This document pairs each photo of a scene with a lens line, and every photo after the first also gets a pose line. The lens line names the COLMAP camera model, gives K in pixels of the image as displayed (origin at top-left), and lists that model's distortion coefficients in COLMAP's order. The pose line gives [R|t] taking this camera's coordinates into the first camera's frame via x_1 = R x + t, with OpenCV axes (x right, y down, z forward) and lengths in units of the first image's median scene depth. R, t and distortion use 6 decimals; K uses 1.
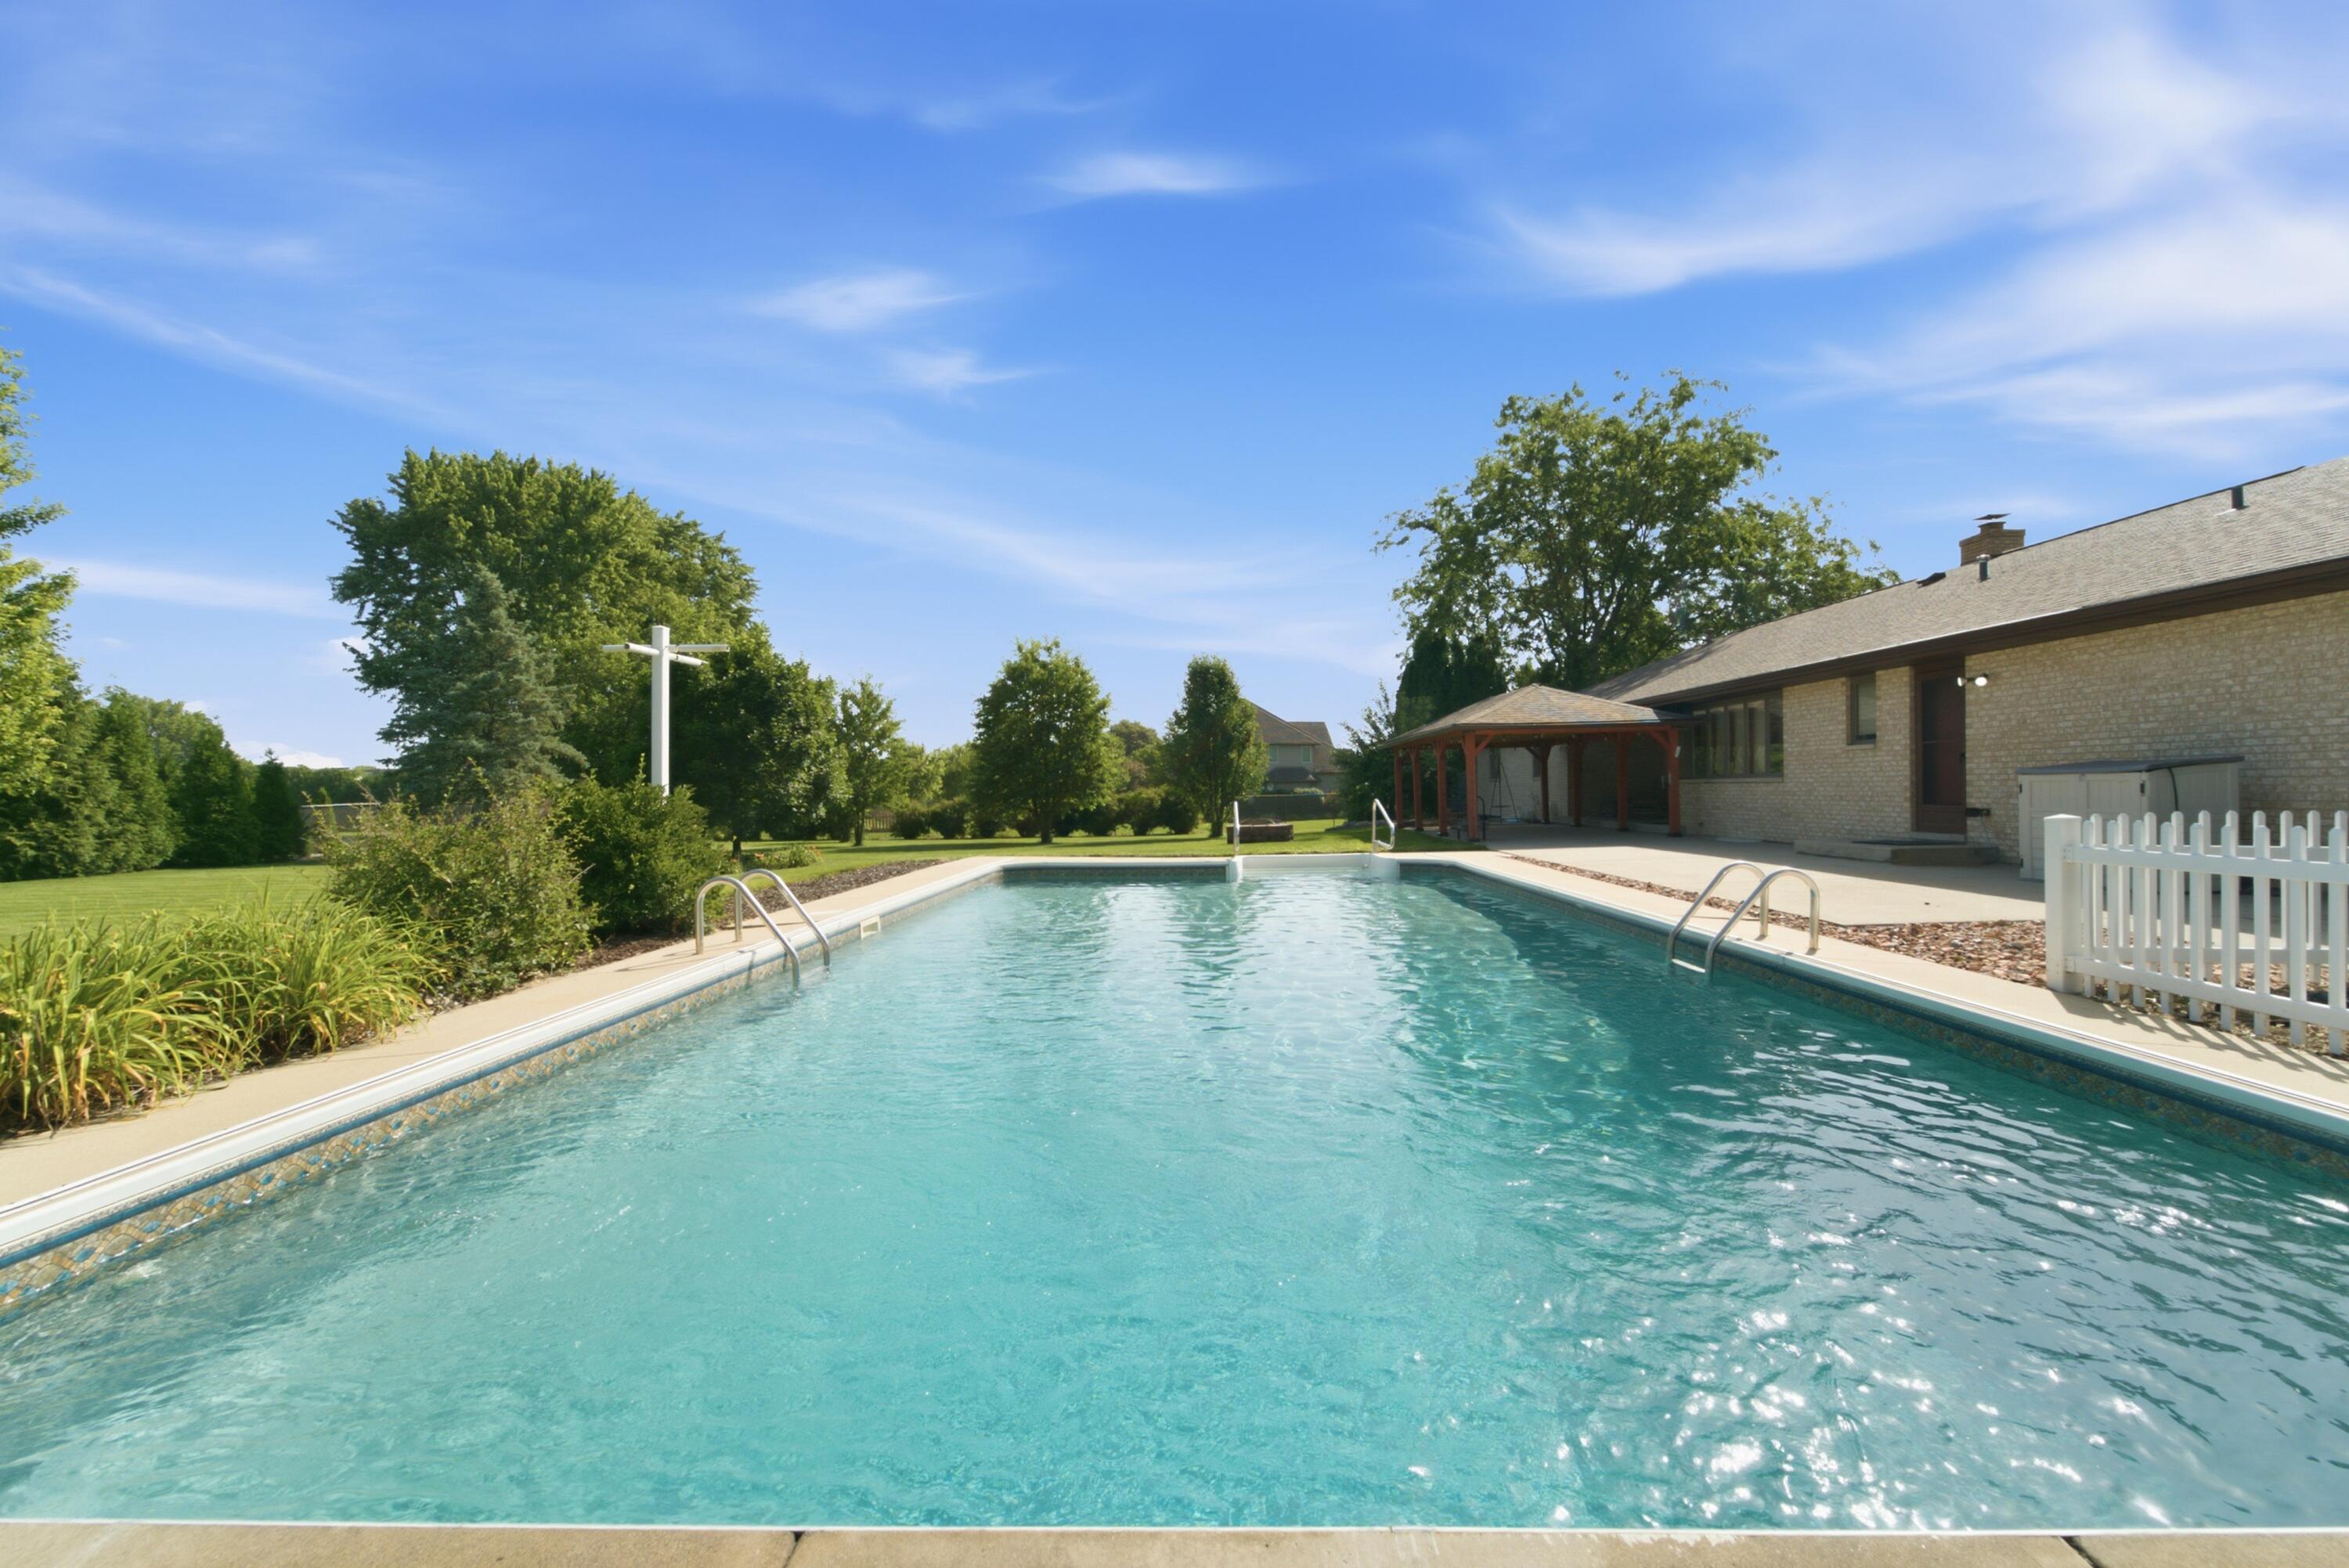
lens RADIAL K [[958.0, 0, 1182.0], [0, 958.0, 786.4], [0, 0, 1]] dist [0.002034, 0.000377]
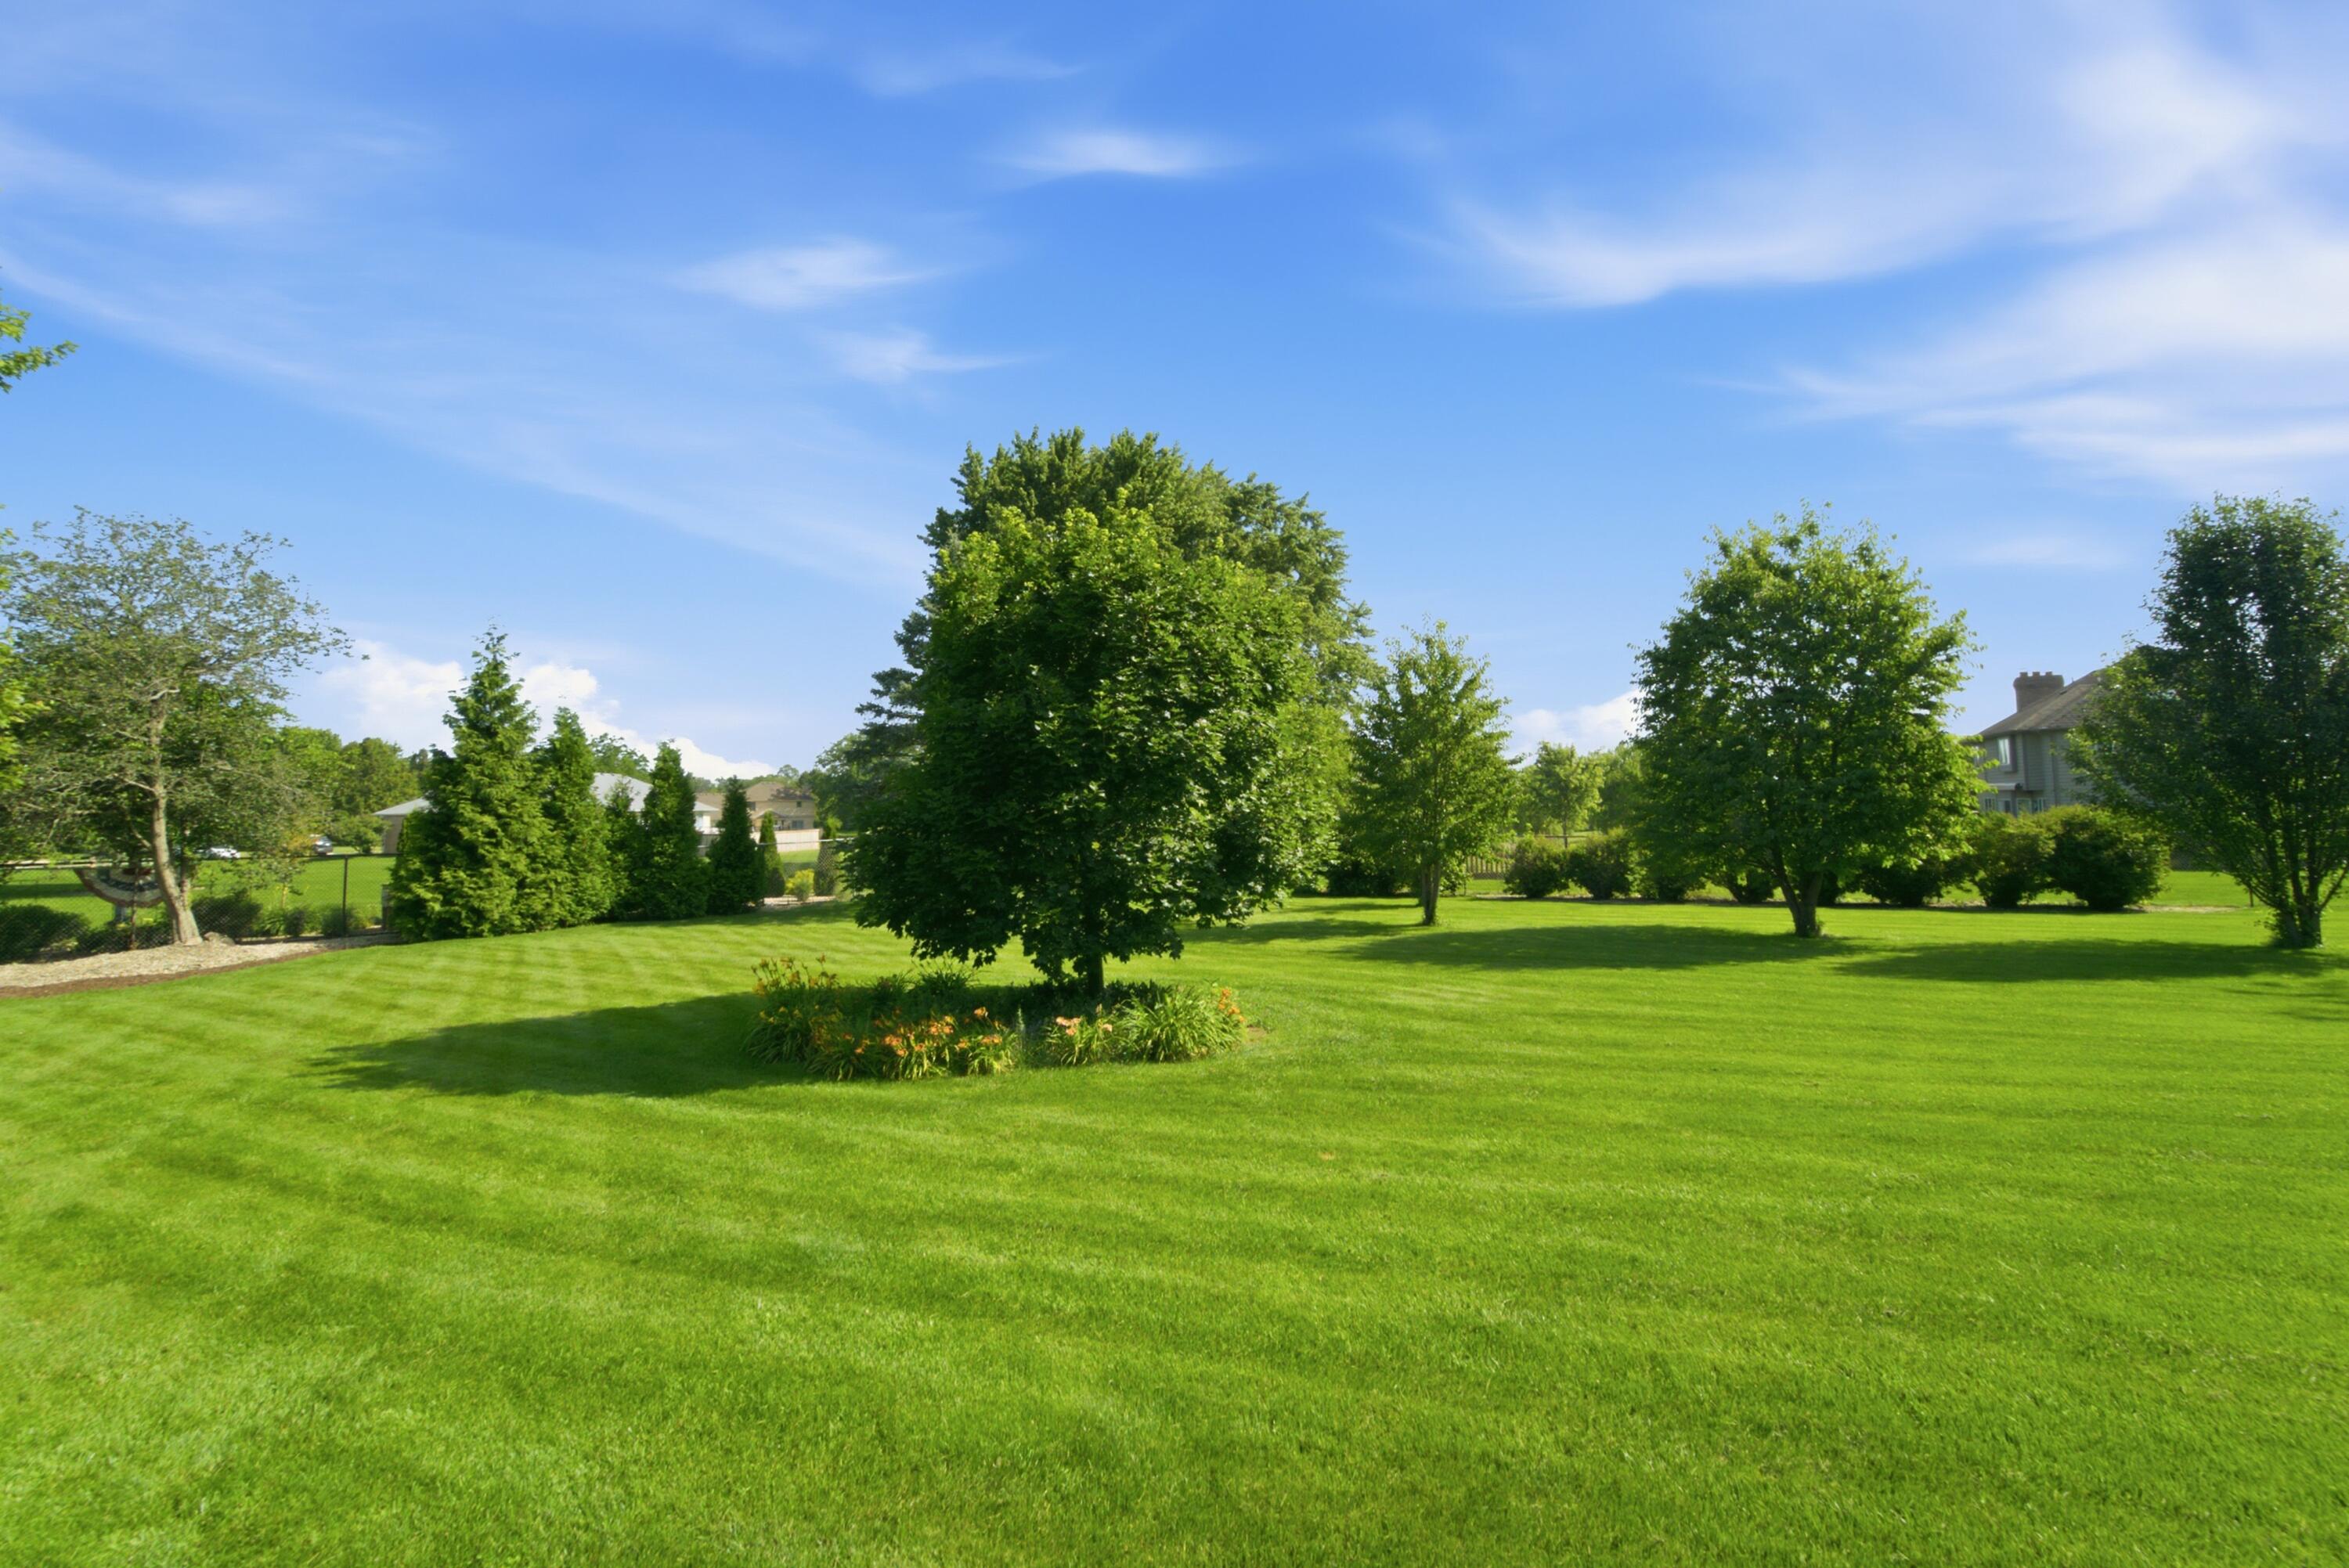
lens RADIAL K [[1013.0, 0, 1180.5], [0, 1013.0, 740.8], [0, 0, 1]] dist [-0.000049, 0.000241]
pose [[0.797717, -0.041226, -0.601621, -0.084011], [0.008602, 0.998337, -0.057005, -0.012624], [0.602970, 0.040298, 0.796745, 0.411399]]
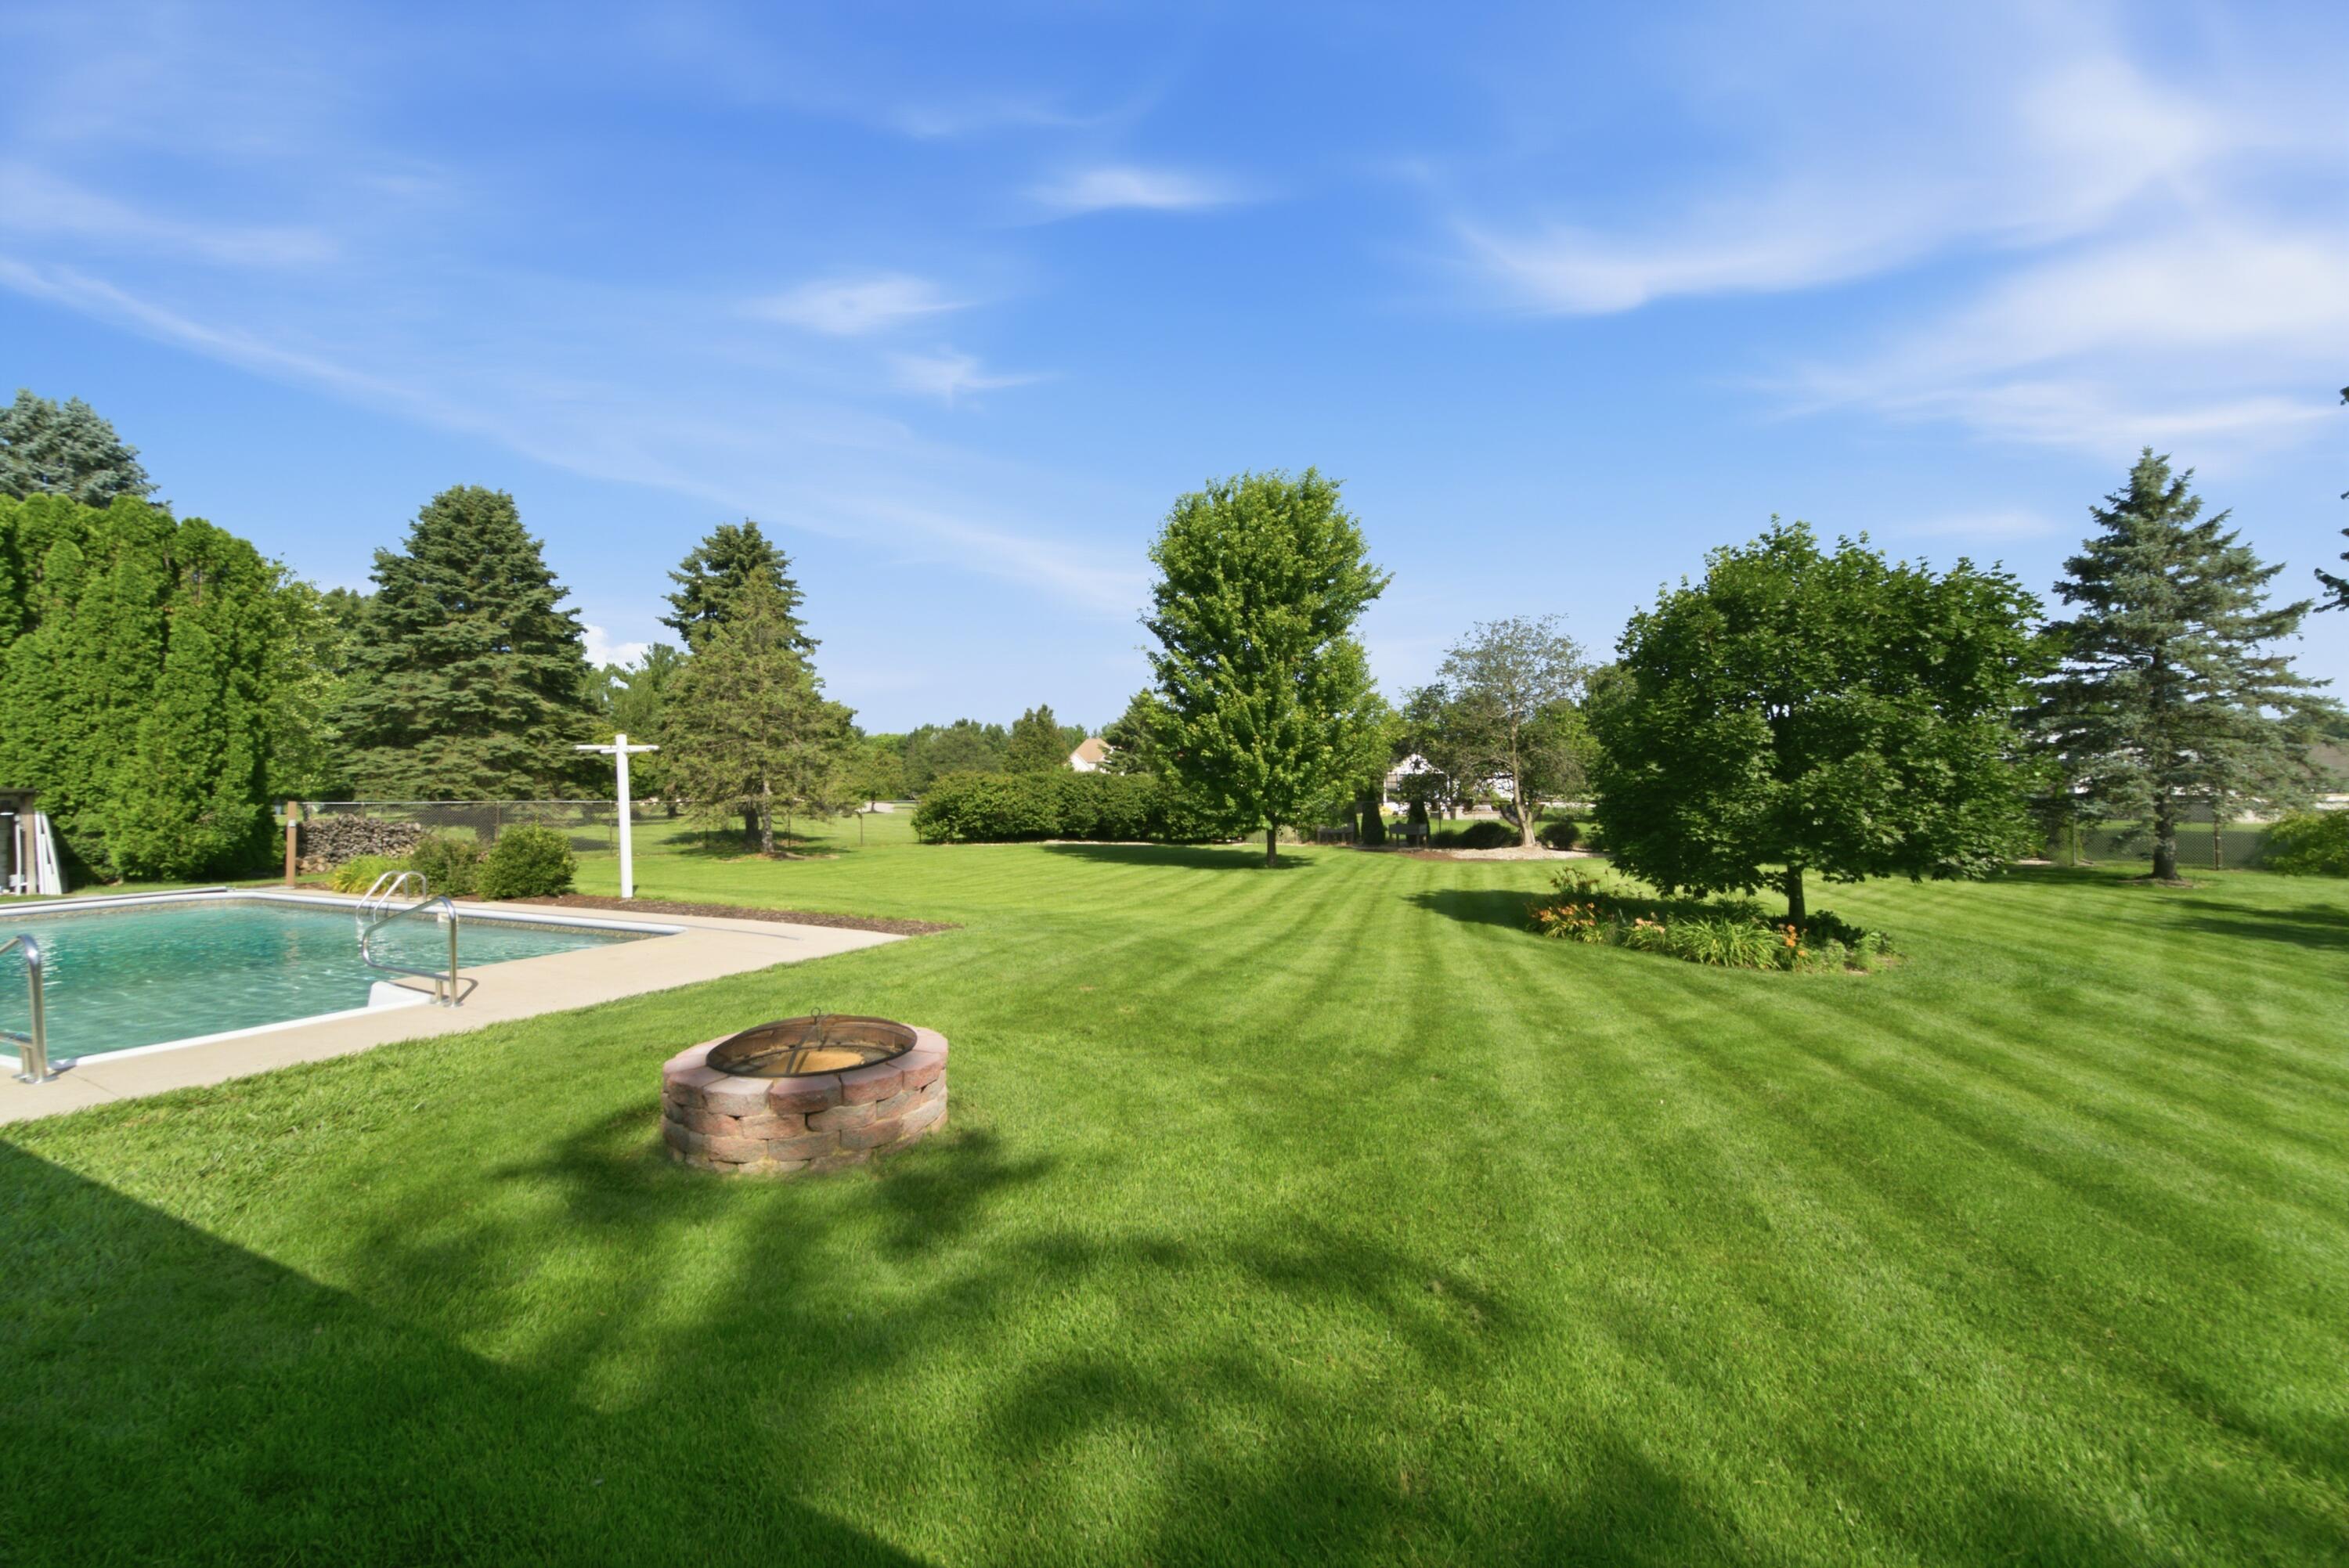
lens RADIAL K [[962.2, 0, 1181.1], [0, 962.2, 782.5], [0, 0, 1]] dist [-0.026829, 0.016574]
pose [[-0.434259, 0.013565, -0.900686, 0.136754], [0.019356, 0.999796, 0.005725, -0.015352], [0.900580, -0.014948, -0.434433, 0.604216]]
